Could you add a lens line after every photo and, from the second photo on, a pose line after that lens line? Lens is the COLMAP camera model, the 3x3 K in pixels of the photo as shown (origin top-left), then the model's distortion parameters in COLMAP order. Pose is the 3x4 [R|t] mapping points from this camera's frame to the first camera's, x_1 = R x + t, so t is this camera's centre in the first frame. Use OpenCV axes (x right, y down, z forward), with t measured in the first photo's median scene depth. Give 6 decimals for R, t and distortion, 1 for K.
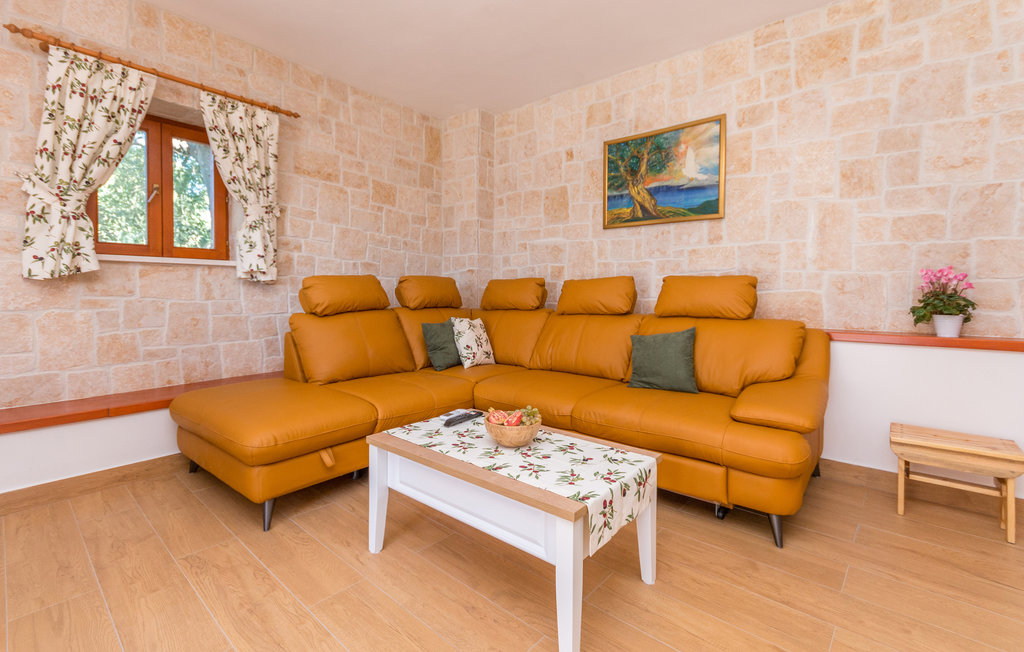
lens RADIAL K [[451.3, 0, 510.1], [0, 451.3, 298.0], [0, 0, 1]] dist [0.005181, -0.000231]
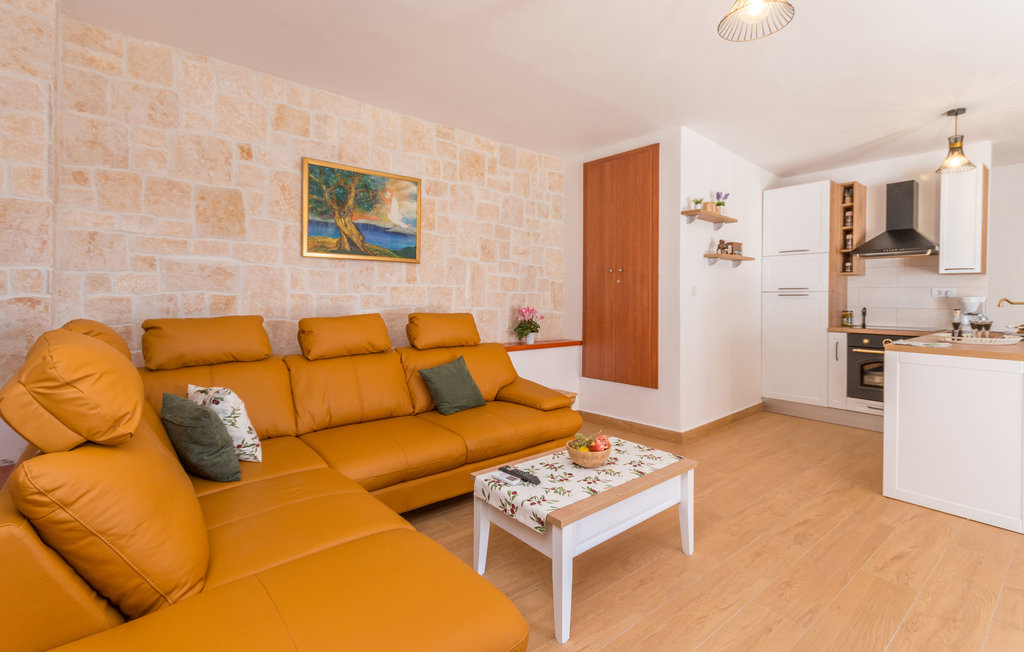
lens RADIAL K [[451.3, 0, 517.9], [0, 451.3, 299.3], [0, 0, 1]] dist [0.005181, -0.000231]
pose [[0.179413, -0.007595, 0.983745, -0.675450], [0.009184, 0.999940, 0.006045, -0.082114], [-0.983731, 0.007950, 0.179472, 0.505071]]
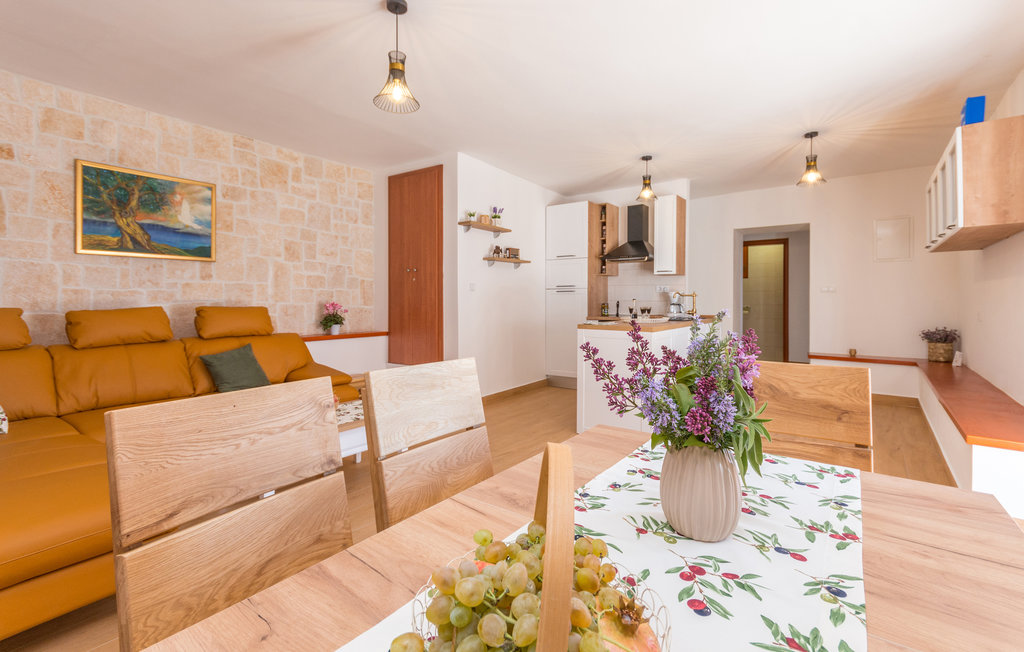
lens RADIAL K [[451.3, 0, 516.3], [0, 451.3, 300.8], [0, 0, 1]] dist [0.005181, -0.000231]
pose [[-0.062768, -0.006093, 0.998010, -0.899916], [0.016220, 0.999843, 0.007125, -0.055427], [-0.997896, 0.016635, -0.062660, 0.192036]]
